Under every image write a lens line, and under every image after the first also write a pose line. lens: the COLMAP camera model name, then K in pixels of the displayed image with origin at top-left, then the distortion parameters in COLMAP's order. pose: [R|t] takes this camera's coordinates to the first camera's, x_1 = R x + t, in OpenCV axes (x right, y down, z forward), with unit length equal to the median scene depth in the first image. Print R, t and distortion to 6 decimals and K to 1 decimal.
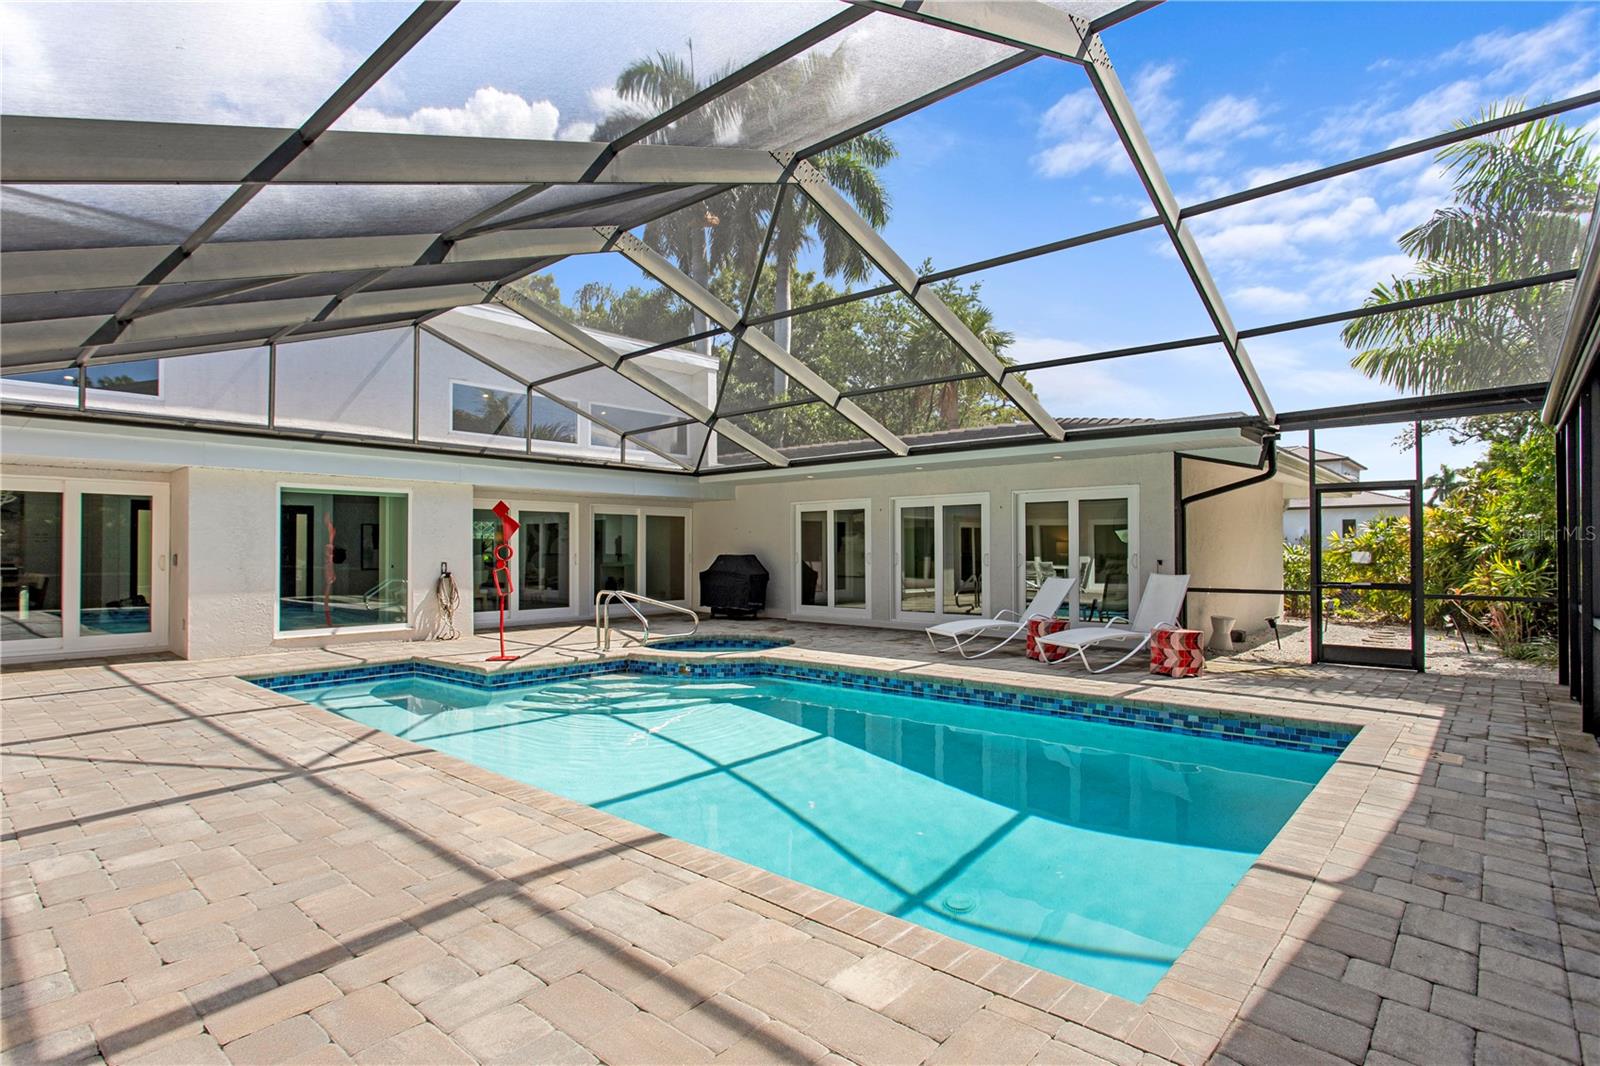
lens RADIAL K [[819.7, 0, 792.9], [0, 819.7, 537.9], [0, 0, 1]] dist [-0.011212, 0.008150]
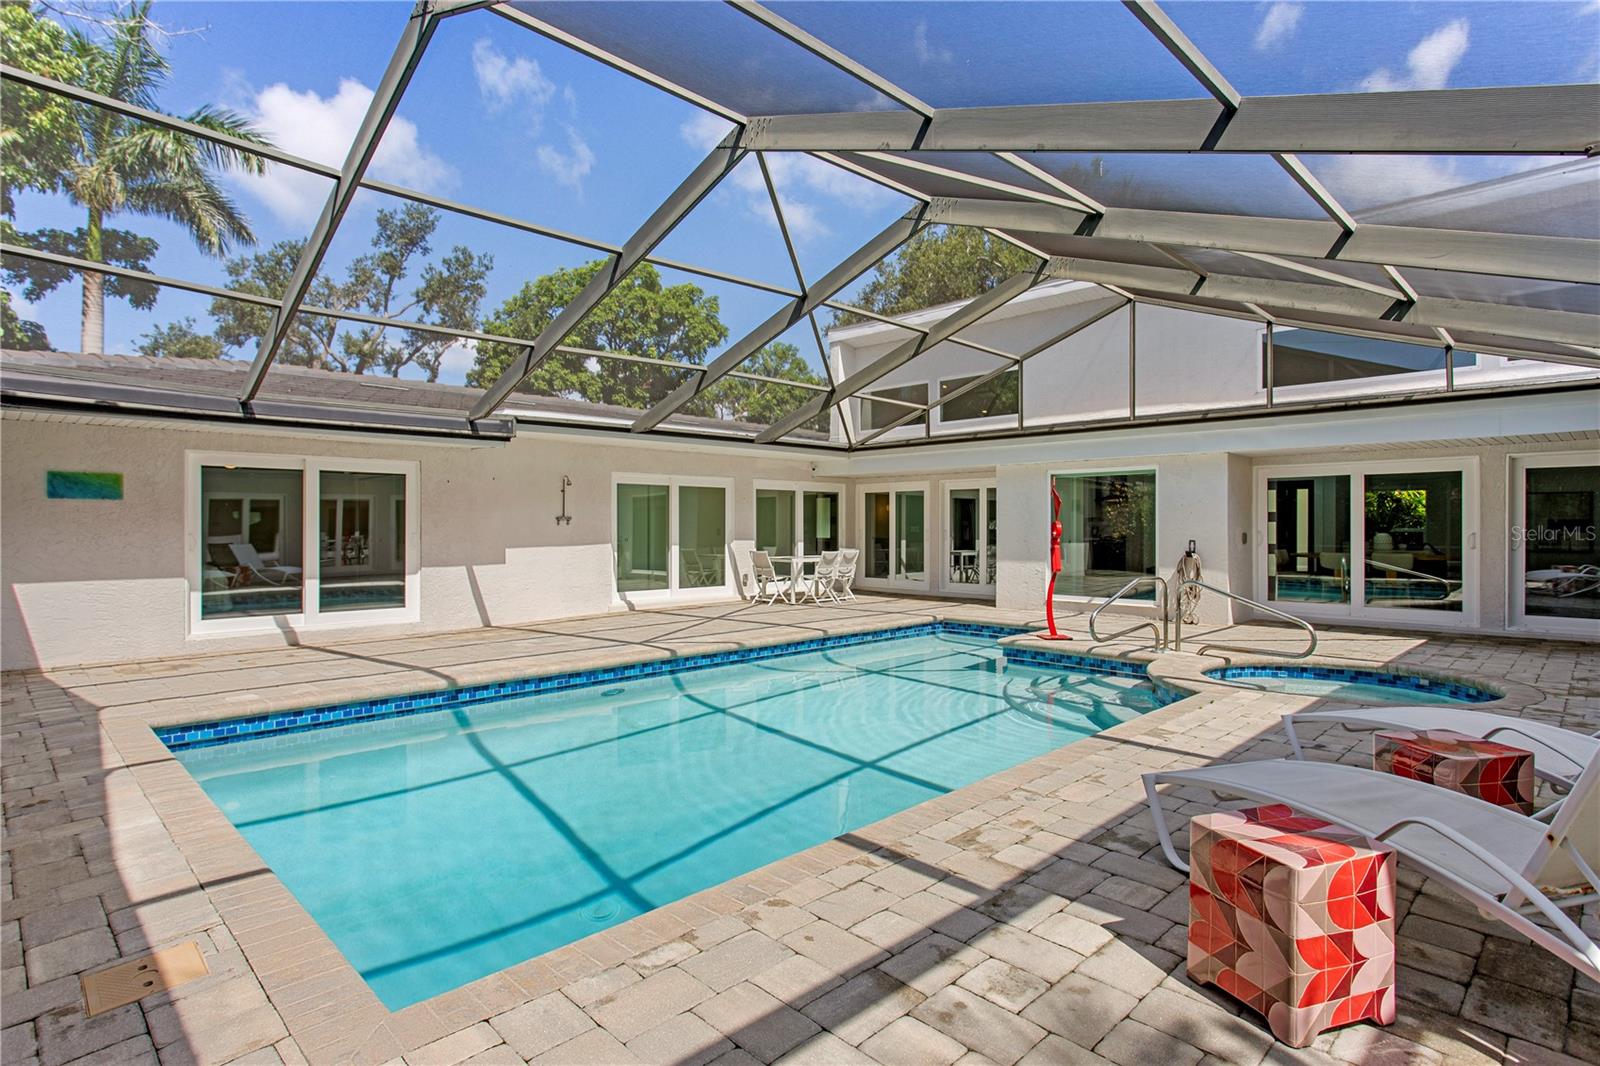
lens RADIAL K [[819.7, 0, 783.0], [0, 819.7, 528.4], [0, 0, 1]] dist [-0.011212, 0.008150]
pose [[-0.069303, 0.002620, -0.997592, 0.713346], [0.013890, 0.999902, 0.001662, 0.011564], [0.997499, -0.013741, -0.069333, 0.813392]]
